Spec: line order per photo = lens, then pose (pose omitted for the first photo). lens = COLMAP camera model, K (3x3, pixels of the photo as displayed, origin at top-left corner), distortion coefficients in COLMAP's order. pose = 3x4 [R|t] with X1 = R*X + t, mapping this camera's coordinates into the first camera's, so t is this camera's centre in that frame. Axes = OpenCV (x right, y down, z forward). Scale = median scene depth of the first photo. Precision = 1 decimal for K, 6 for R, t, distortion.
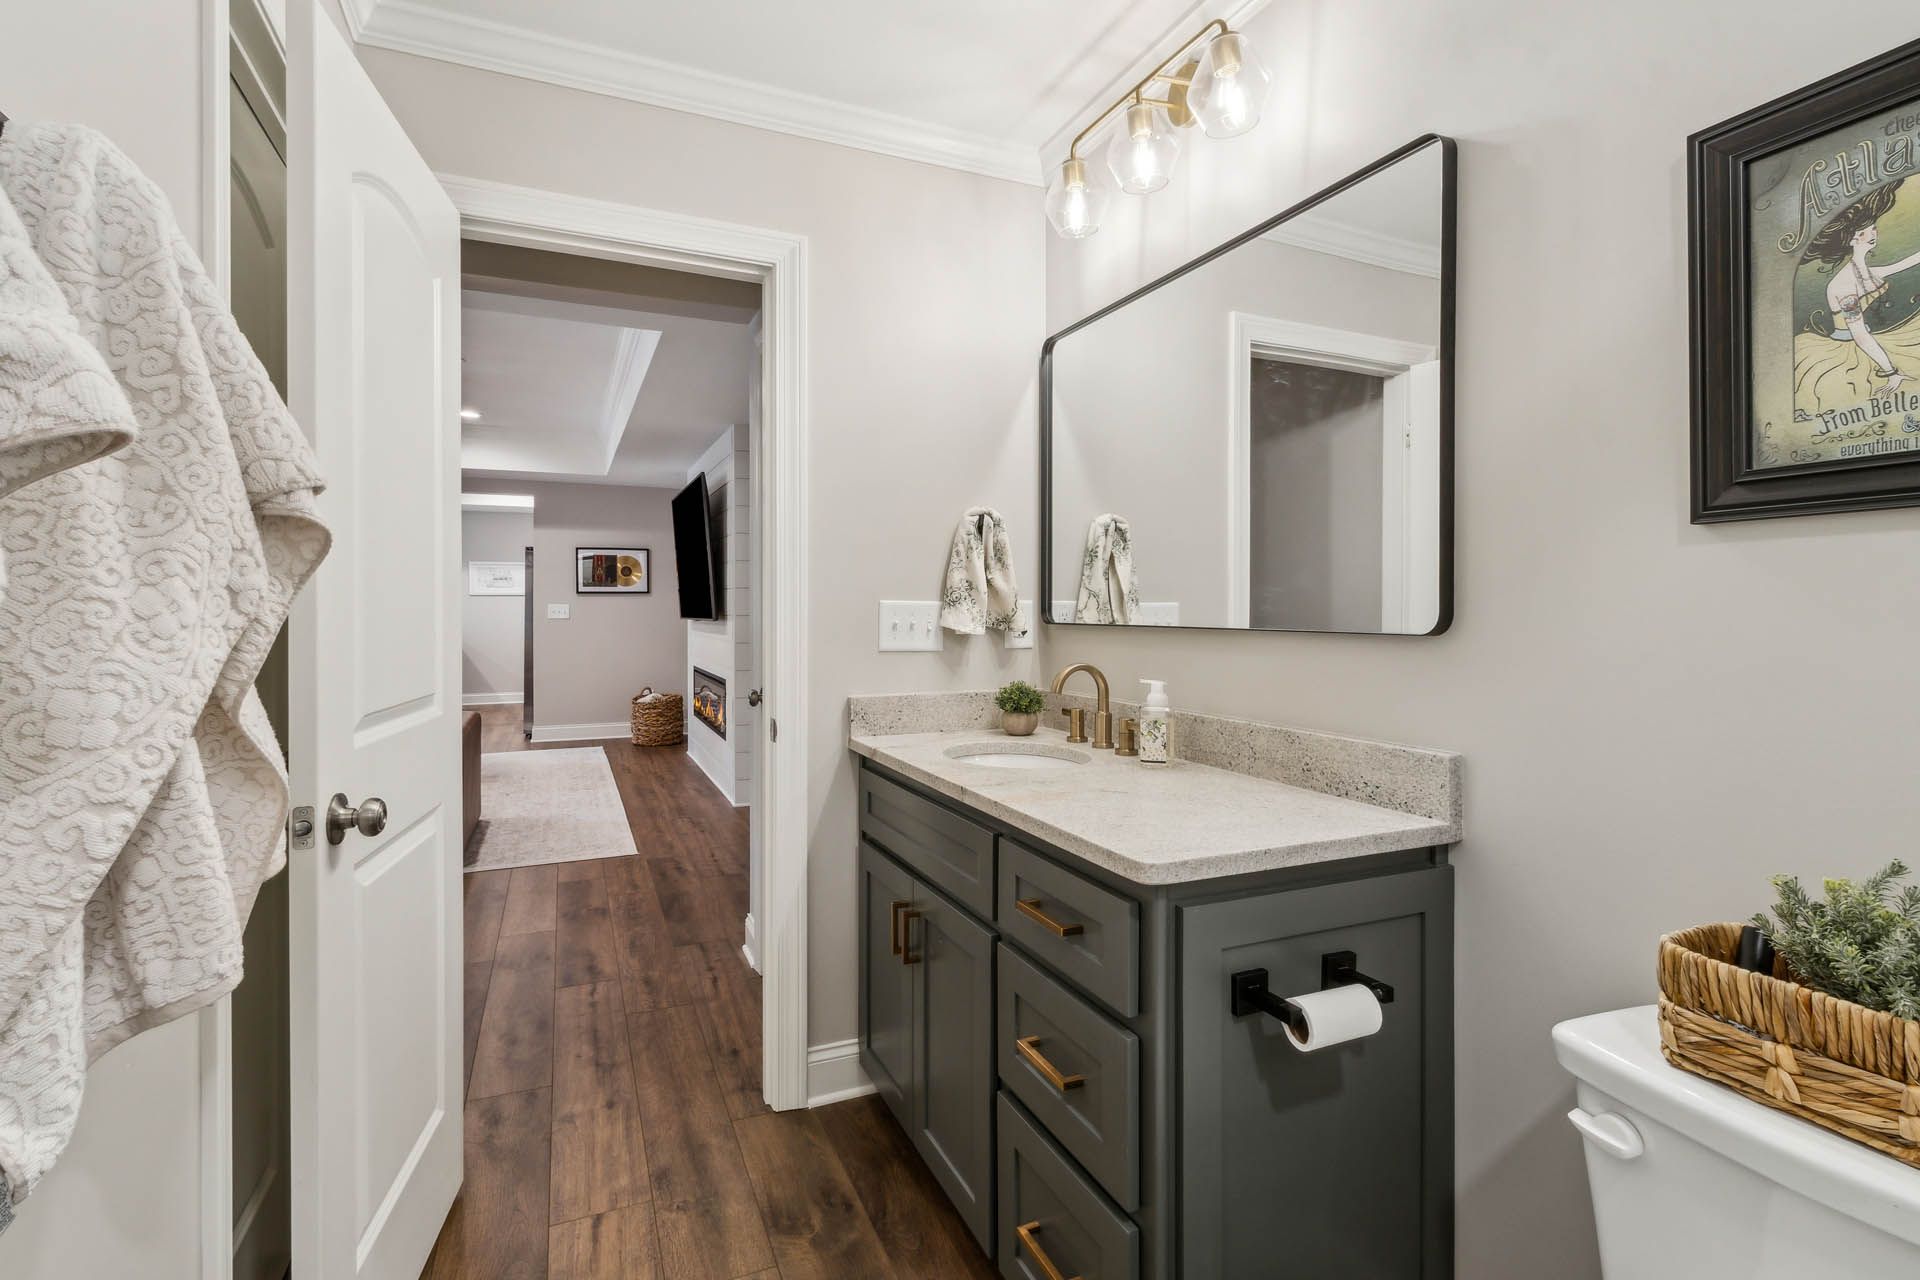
lens RADIAL K [[896.1, 0, 944.5], [0, 896.1, 647.9], [0, 0, 1]] dist [0.001688, 0.000569]
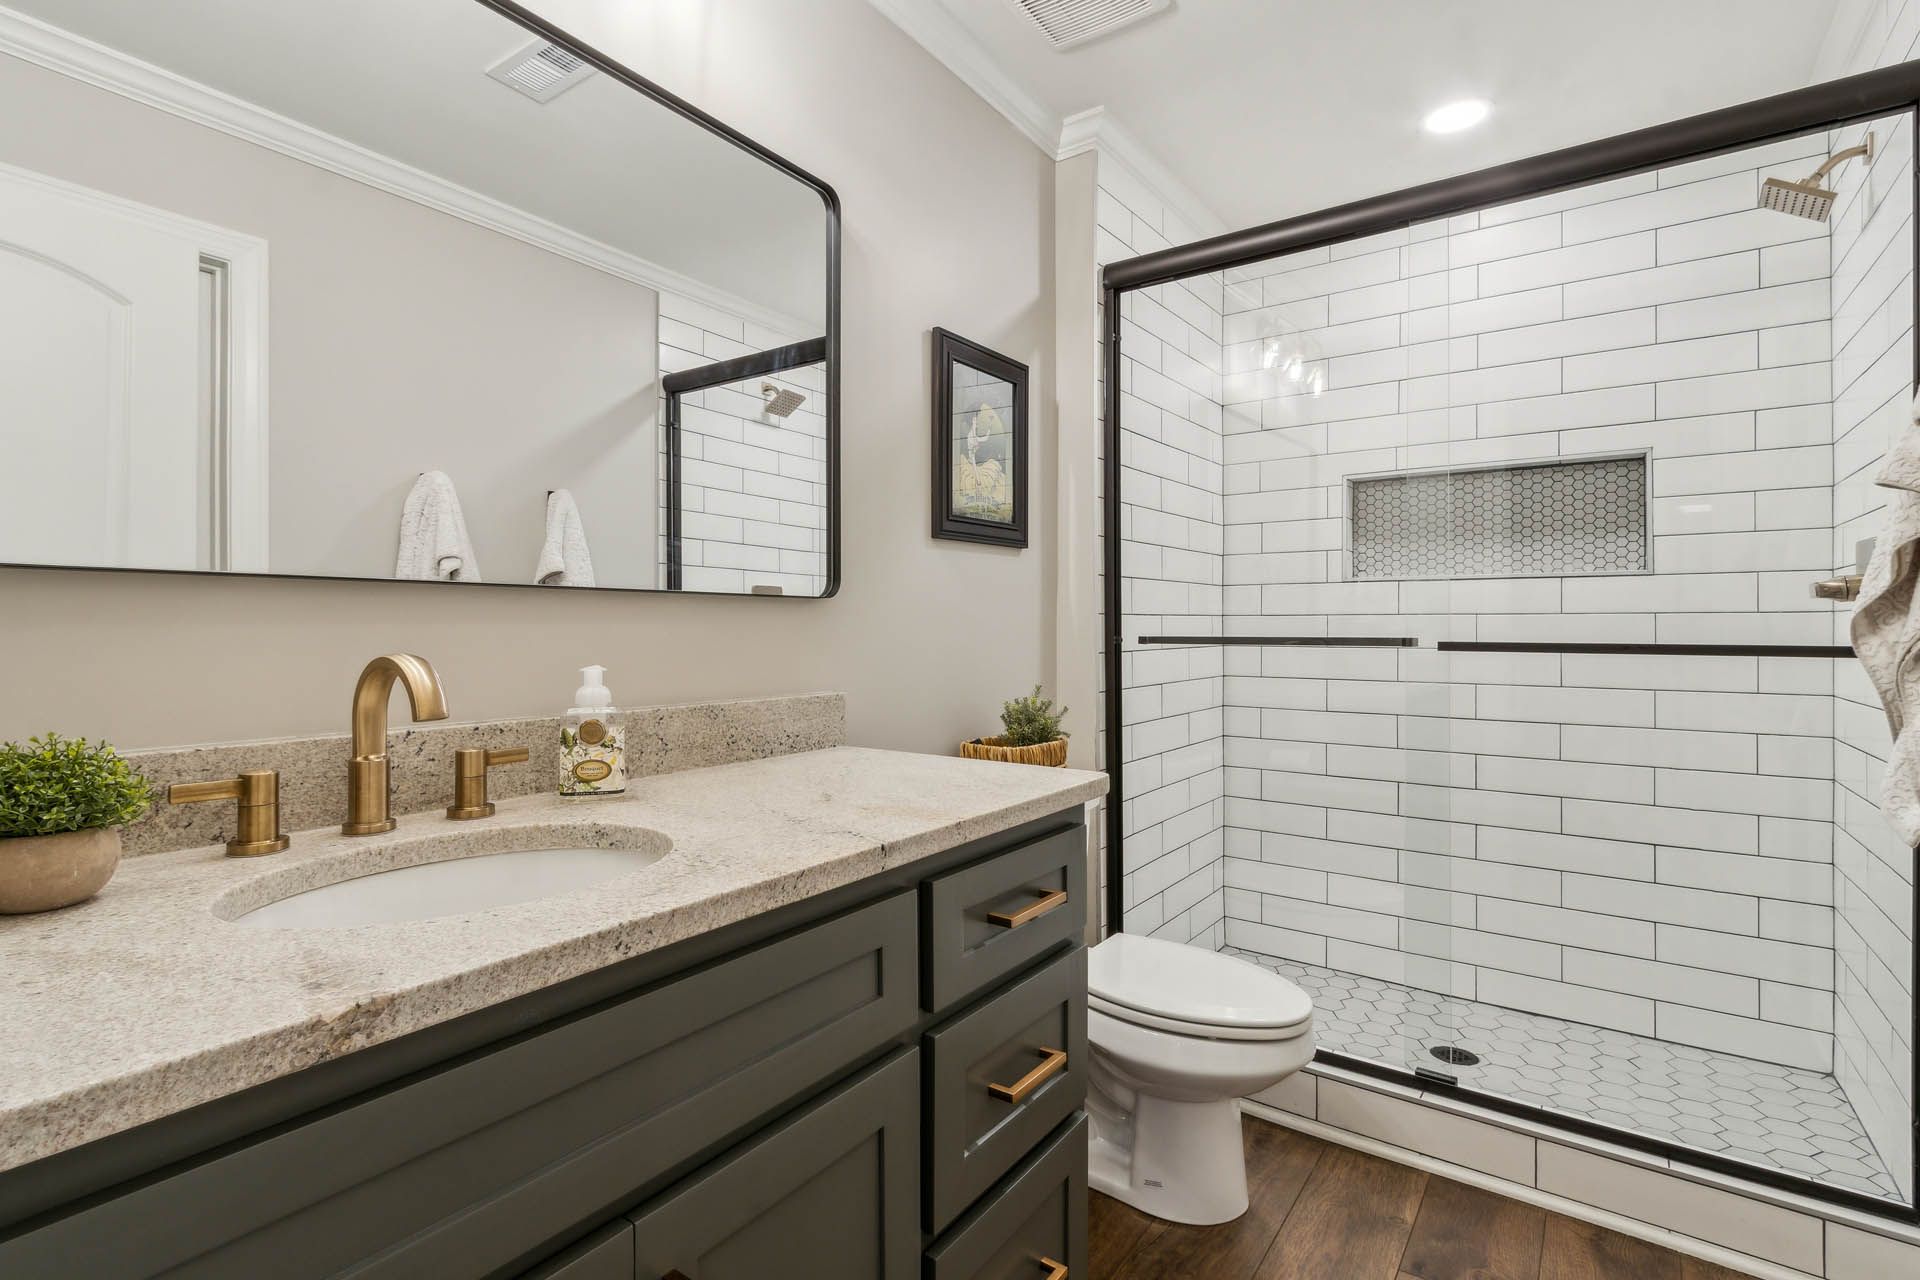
lens RADIAL K [[896.1, 0, 944.5], [0, 896.1, 647.9], [0, 0, 1]] dist [0.001688, 0.000569]
pose [[-0.510008, -0.019258, 0.859954, -0.547766], [0.036724, 0.998350, 0.044138, 0.005925], [-0.859385, 0.054092, -0.508460, 1.390876]]
